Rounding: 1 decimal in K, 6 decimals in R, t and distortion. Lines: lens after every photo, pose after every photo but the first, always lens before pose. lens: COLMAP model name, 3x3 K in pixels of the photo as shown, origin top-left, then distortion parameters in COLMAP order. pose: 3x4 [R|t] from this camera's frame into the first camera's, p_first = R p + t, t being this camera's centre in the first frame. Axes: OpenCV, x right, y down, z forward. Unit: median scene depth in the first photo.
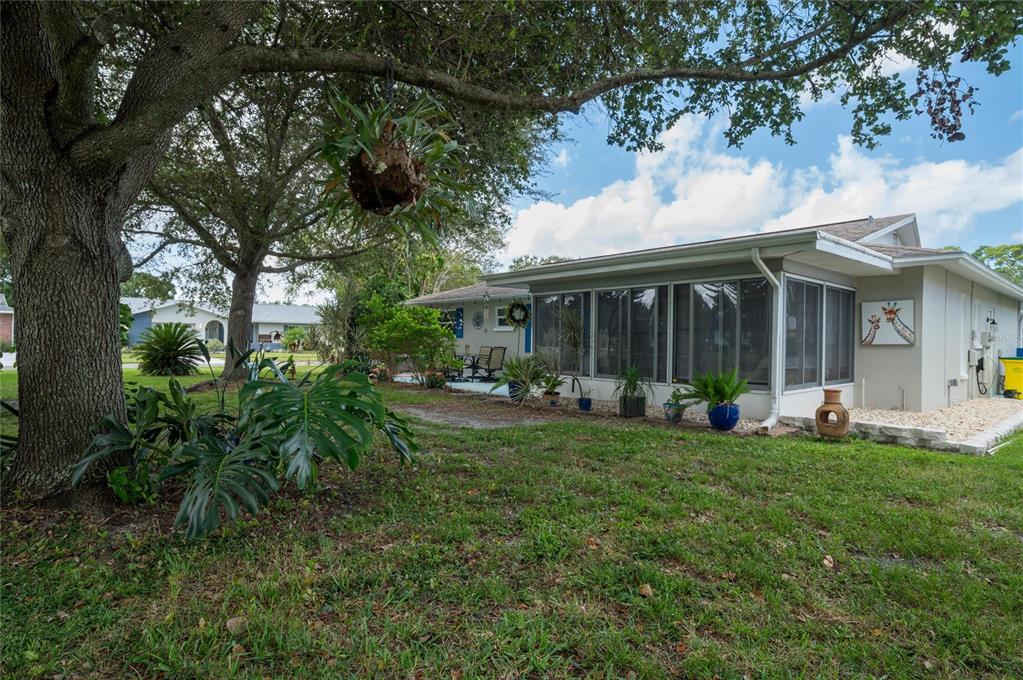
lens RADIAL K [[545.2, 0, 511.5], [0, 545.2, 340.0], [0, 0, 1]] dist [-0.001510, -0.000332]
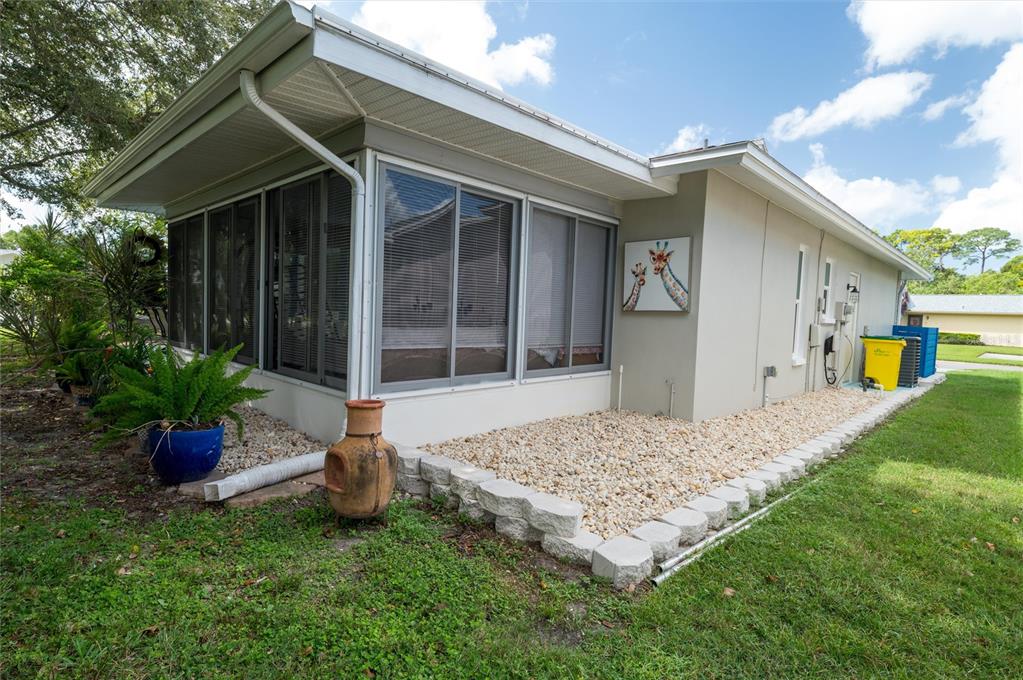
lens RADIAL K [[521.4, 0, 511.5], [0, 521.4, 340.0], [0, 0, 1]] dist [-0.000552, 0.000039]
pose [[0.996605, 0.024630, 0.078564, 0.476055], [-0.029432, 0.997730, 0.060561, 0.010065], [-0.076894, -0.062668, 0.995068, 0.415027]]
